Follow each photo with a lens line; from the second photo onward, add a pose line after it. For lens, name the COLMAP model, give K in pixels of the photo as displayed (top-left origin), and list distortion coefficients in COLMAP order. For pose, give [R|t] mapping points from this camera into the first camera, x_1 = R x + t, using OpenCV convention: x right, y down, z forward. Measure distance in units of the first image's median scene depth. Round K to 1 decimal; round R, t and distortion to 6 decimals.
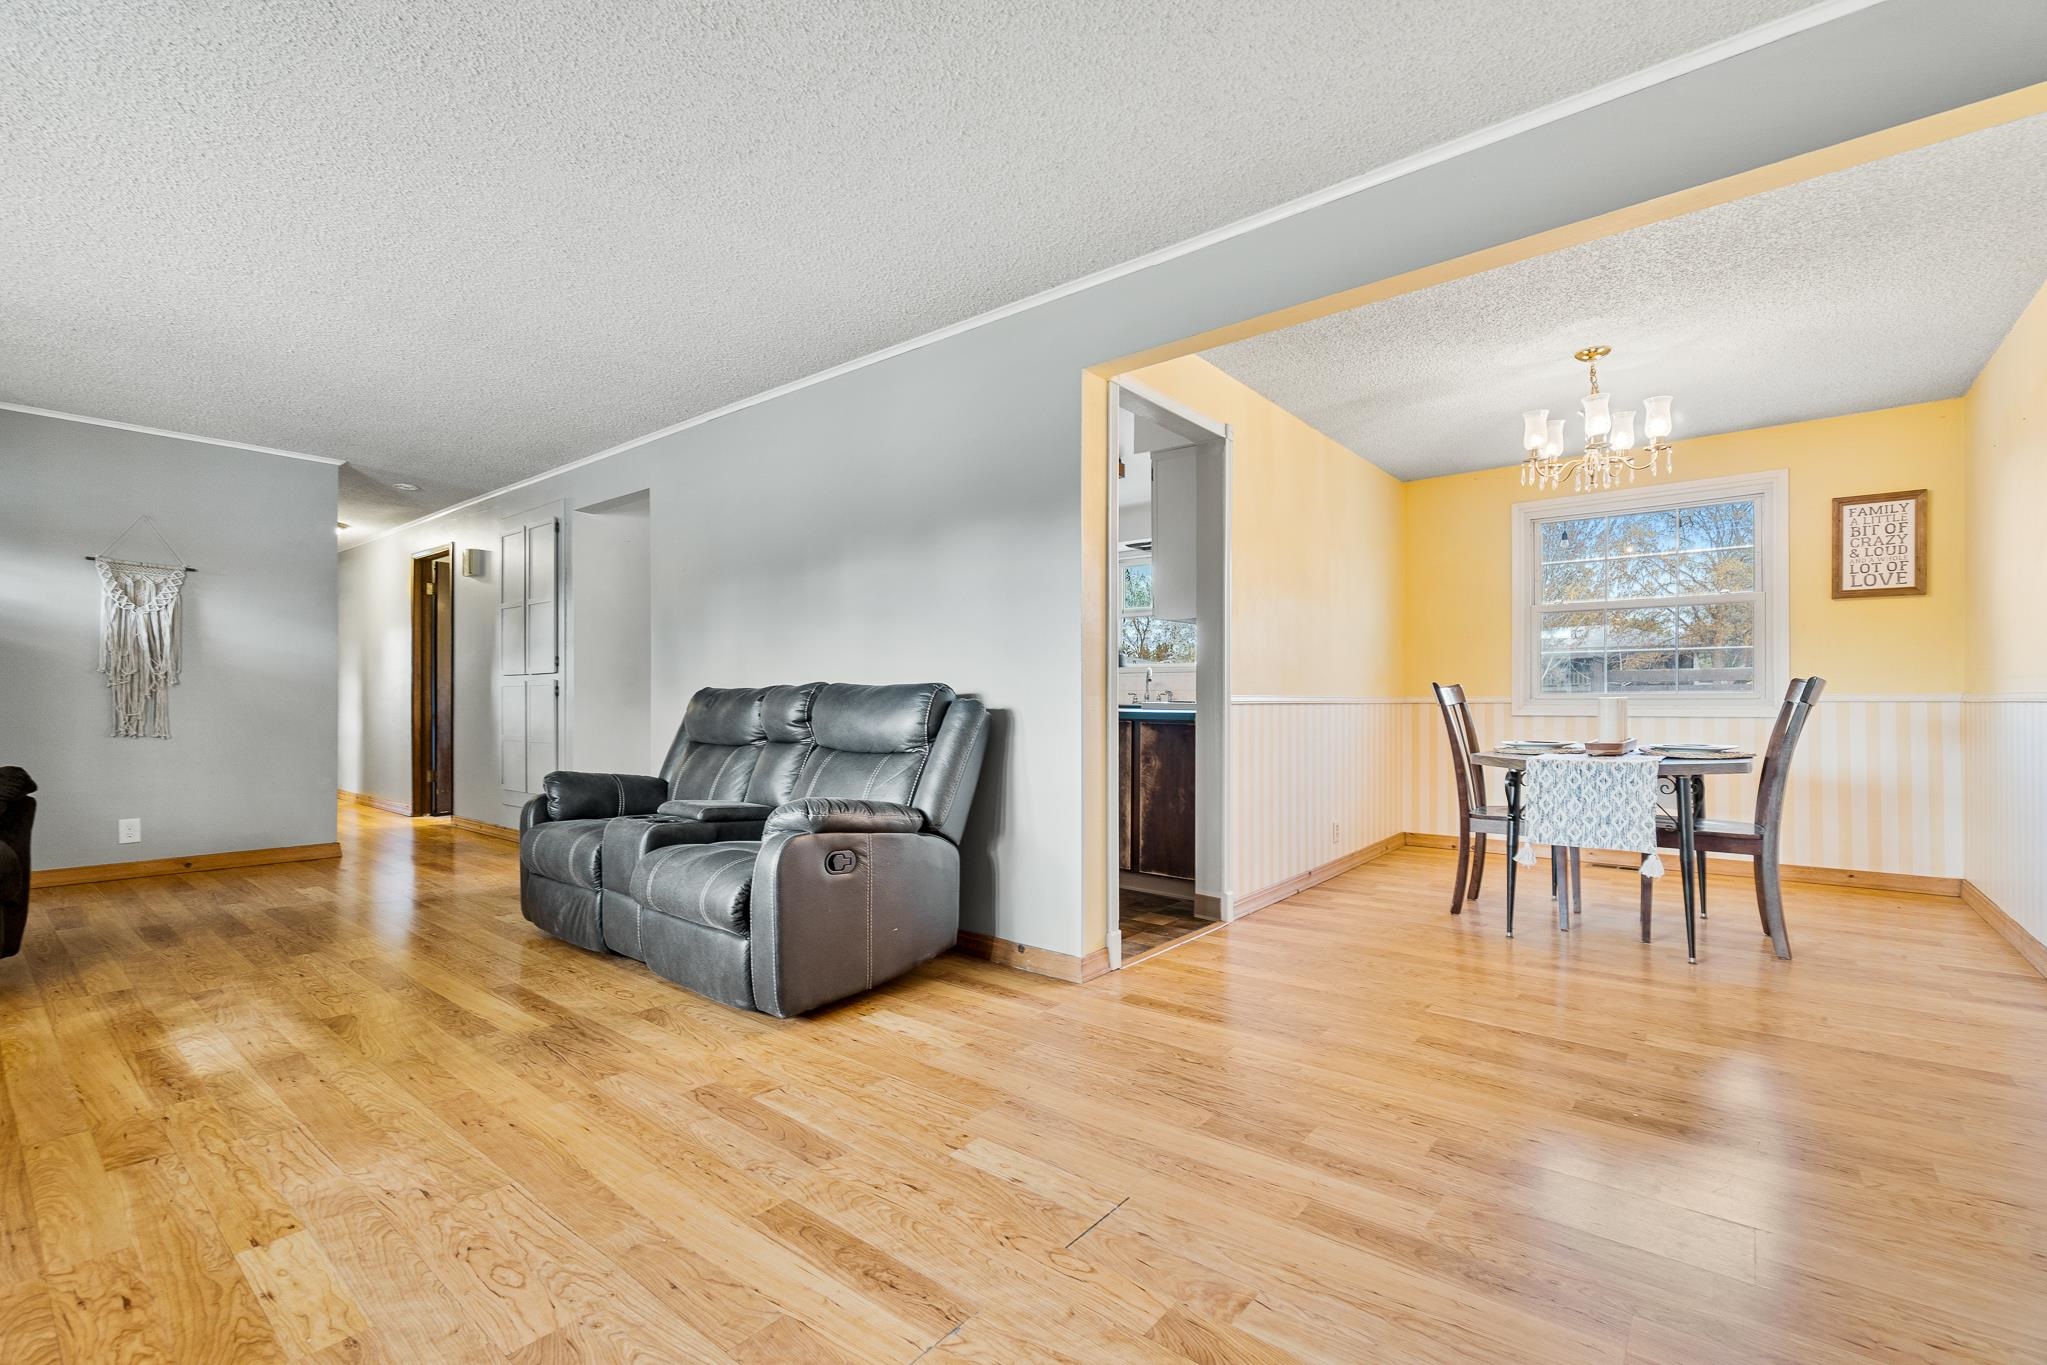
lens RADIAL K [[884.6, 0, 1021.2], [0, 884.6, 686.9], [0, 0, 1]] dist [0.003677, 0.000131]
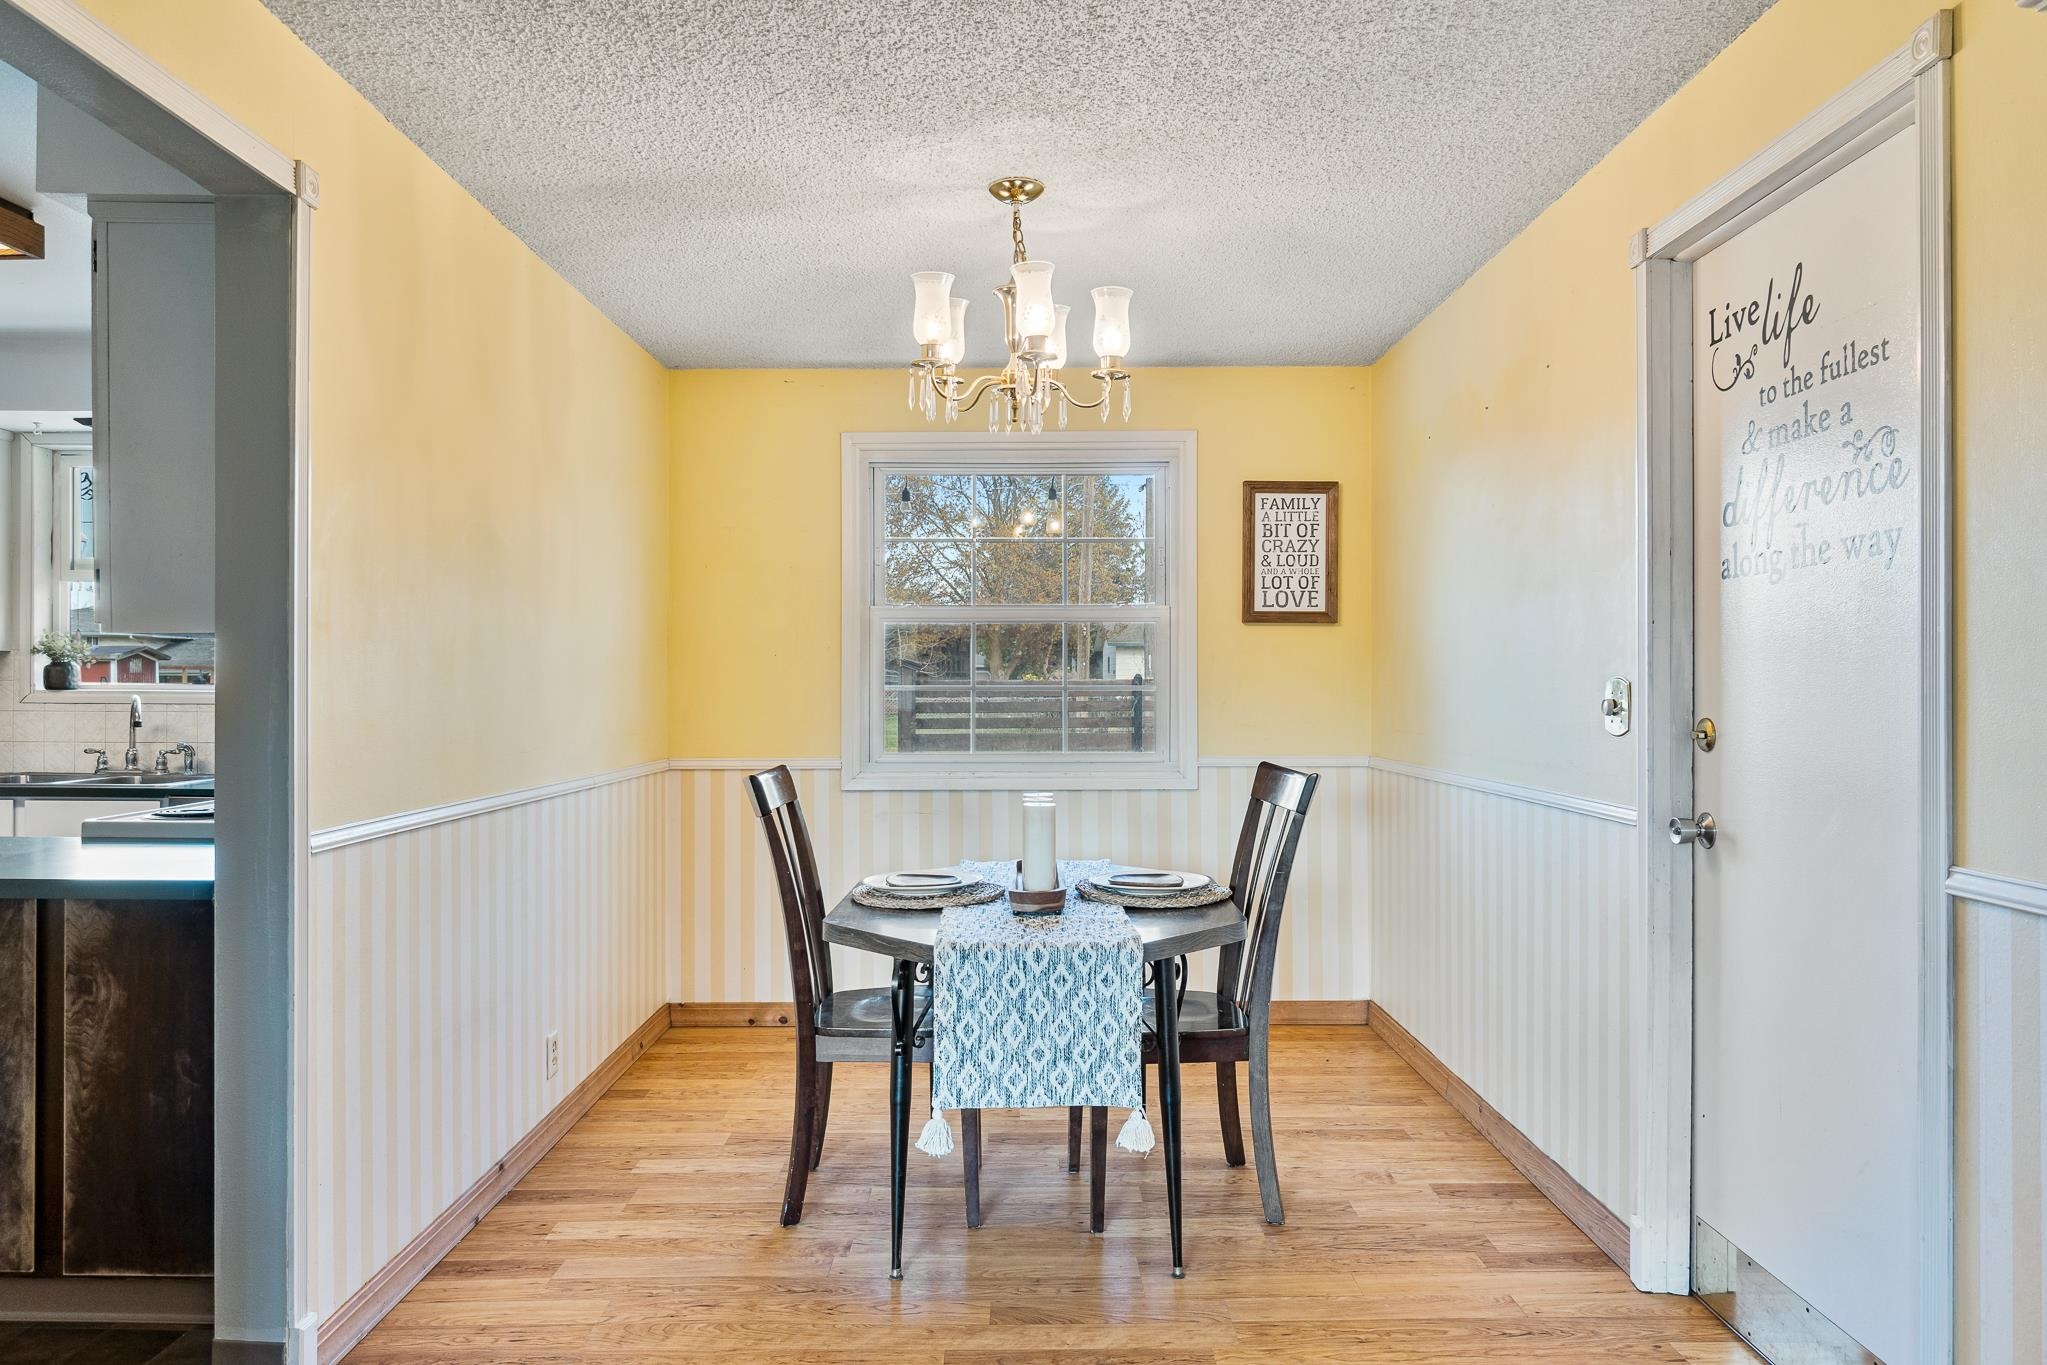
lens RADIAL K [[1378.6, 0, 1023.9], [0, 1378.6, 693.1], [0, 0, 1]] dist [-0.009716, -0.002948]
pose [[0.771099, -0.003439, 0.636706, 0.083154], [-0.006216, 0.999897, 0.012928, -0.061928], [-0.636685, -0.013927, 0.770998, 0.288884]]
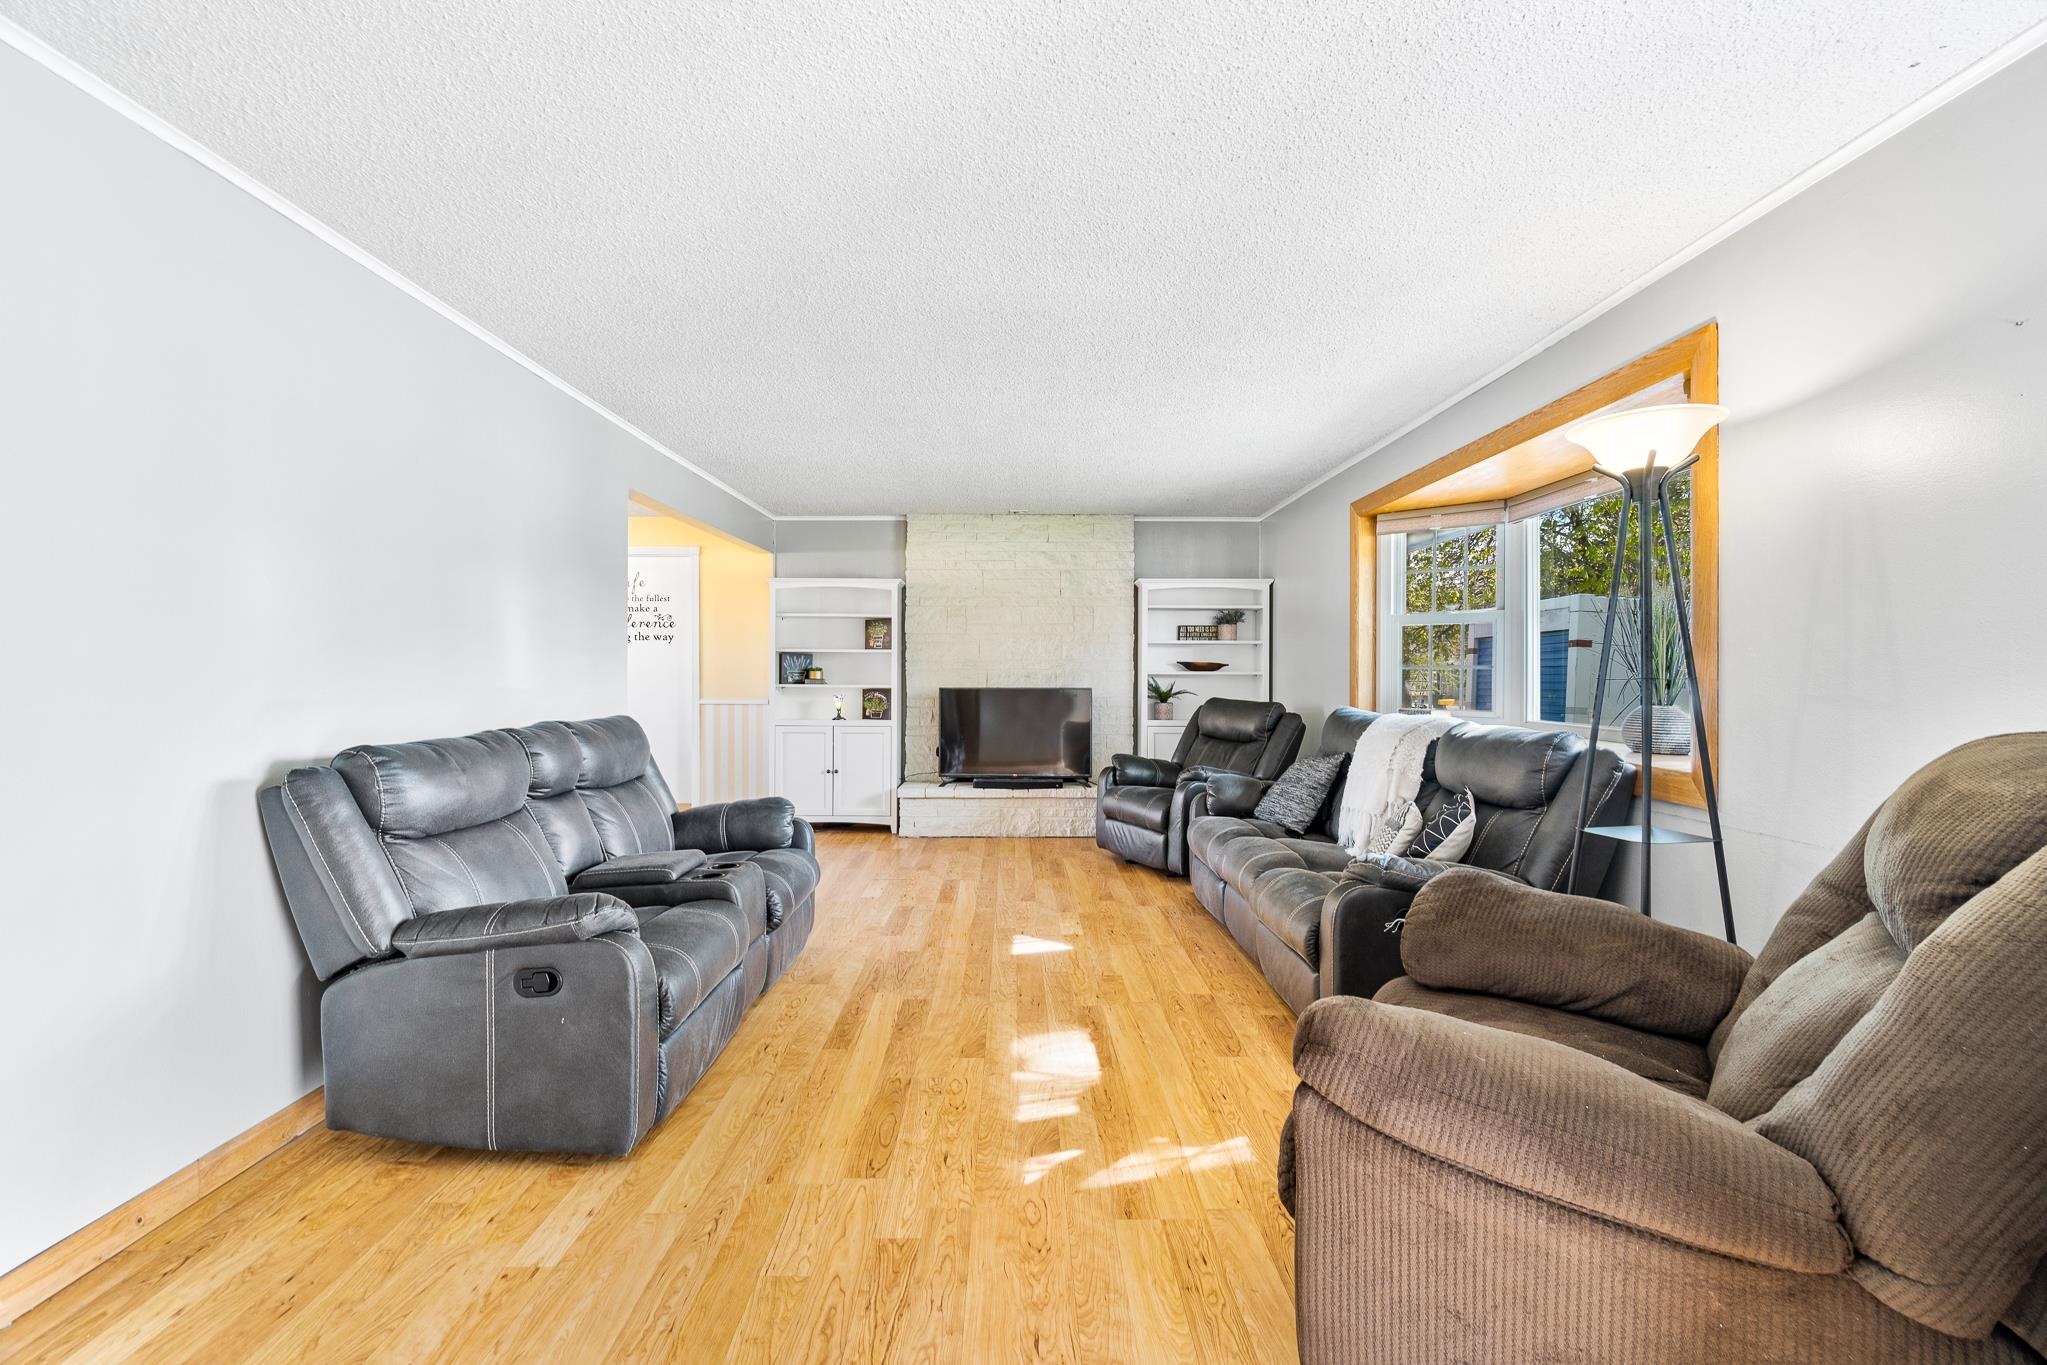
lens RADIAL K [[884.6, 0, 1024.2], [0, 884.6, 683.0], [0, 0, 1]] dist [0.003677, 0.000131]
pose [[-0.637349, -0.009399, 0.770518, -1.013540], [-0.010340, 0.999940, 0.003645, -0.039142], [-0.770506, -0.005644, -0.637408, 1.022789]]
